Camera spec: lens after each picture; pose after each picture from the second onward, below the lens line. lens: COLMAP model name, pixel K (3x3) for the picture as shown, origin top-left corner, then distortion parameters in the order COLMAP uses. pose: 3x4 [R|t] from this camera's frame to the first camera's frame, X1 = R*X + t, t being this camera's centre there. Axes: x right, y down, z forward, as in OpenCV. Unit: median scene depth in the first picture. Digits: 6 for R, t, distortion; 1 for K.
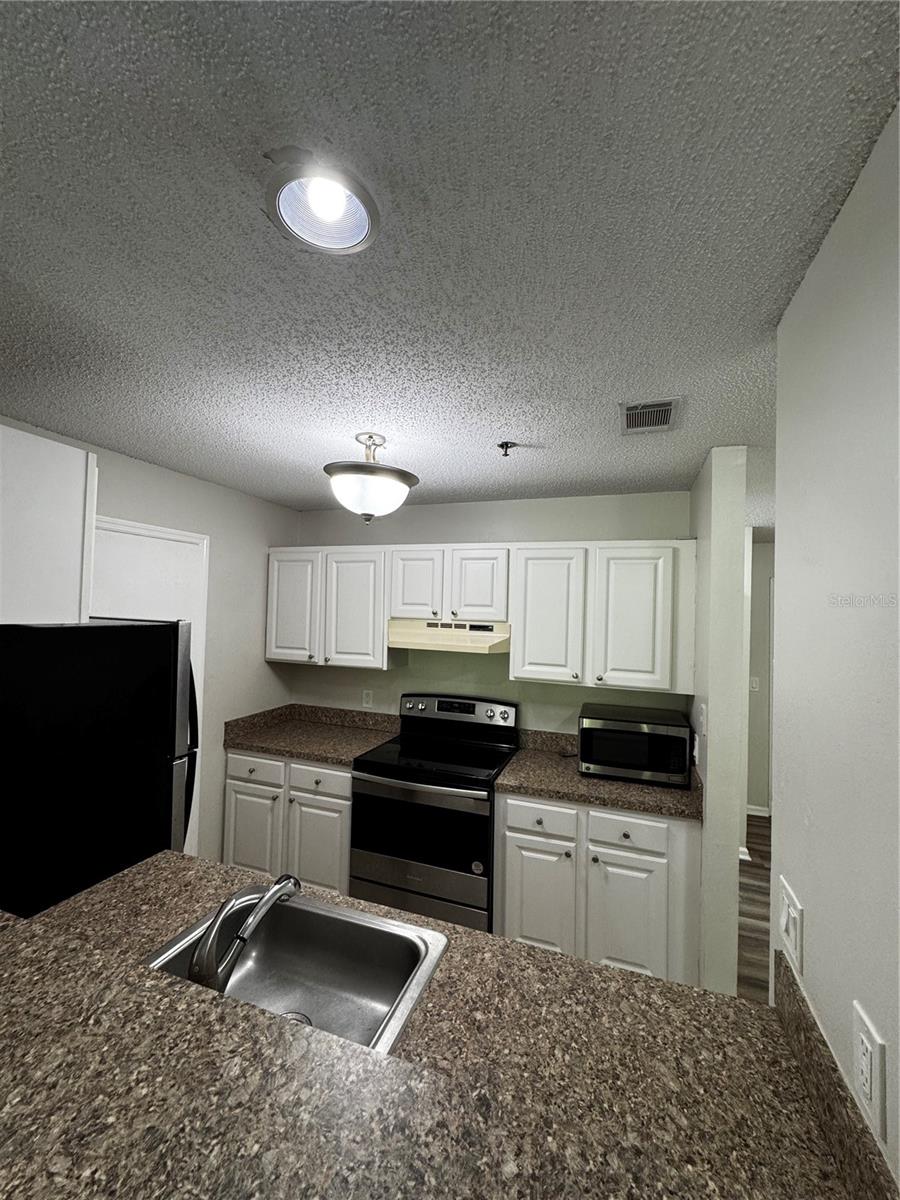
lens RADIAL K [[481.6, 0, 451.0], [0, 481.6, 597.3], [0, 0, 1]] dist [-0.002682, -0.000288]
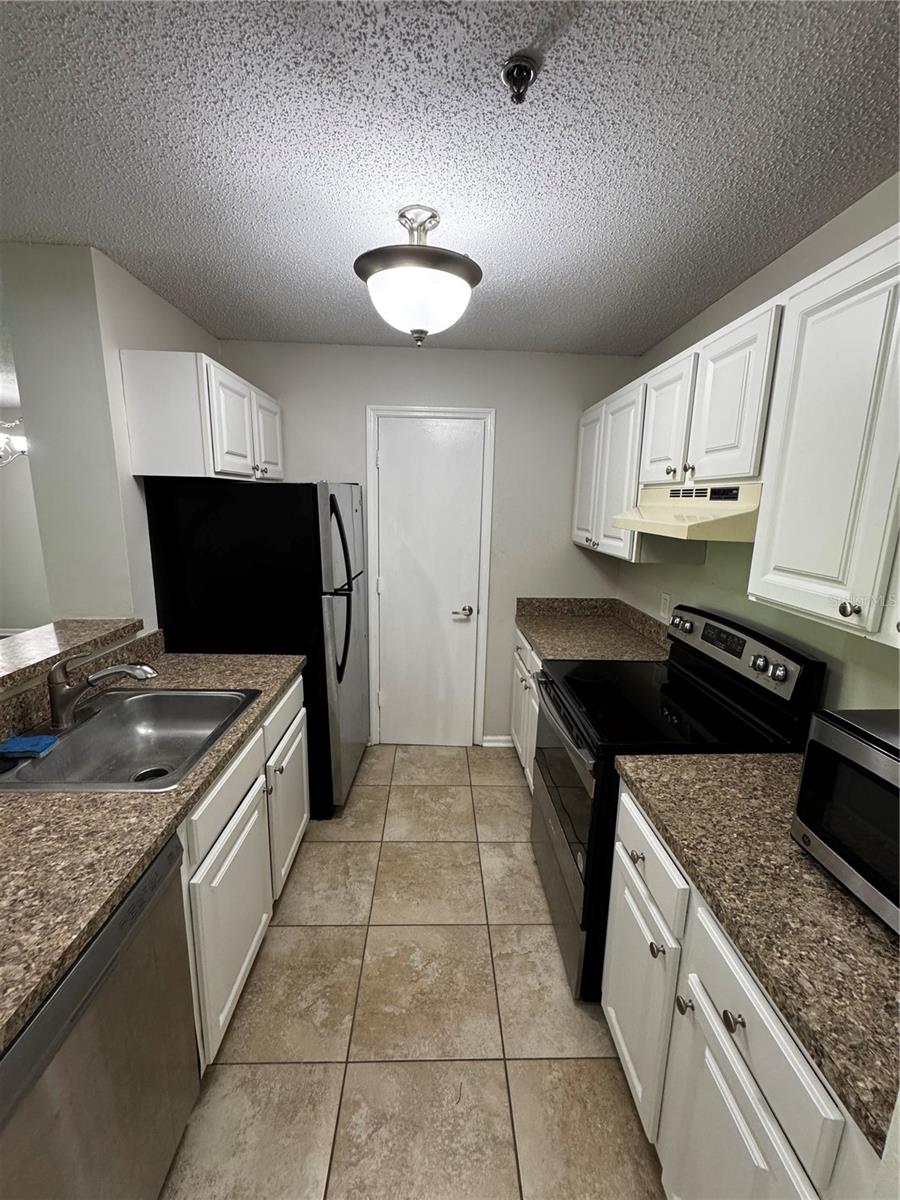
lens RADIAL K [[481.6, 0, 451.0], [0, 481.6, 597.3], [0, 0, 1]] dist [-0.002682, -0.000288]
pose [[0.371065, 0.163596, -0.914083, 0.442750], [0.011657, 0.983461, 0.180745, 0.076234], [0.928534, -0.077723, 0.363021, 0.531347]]
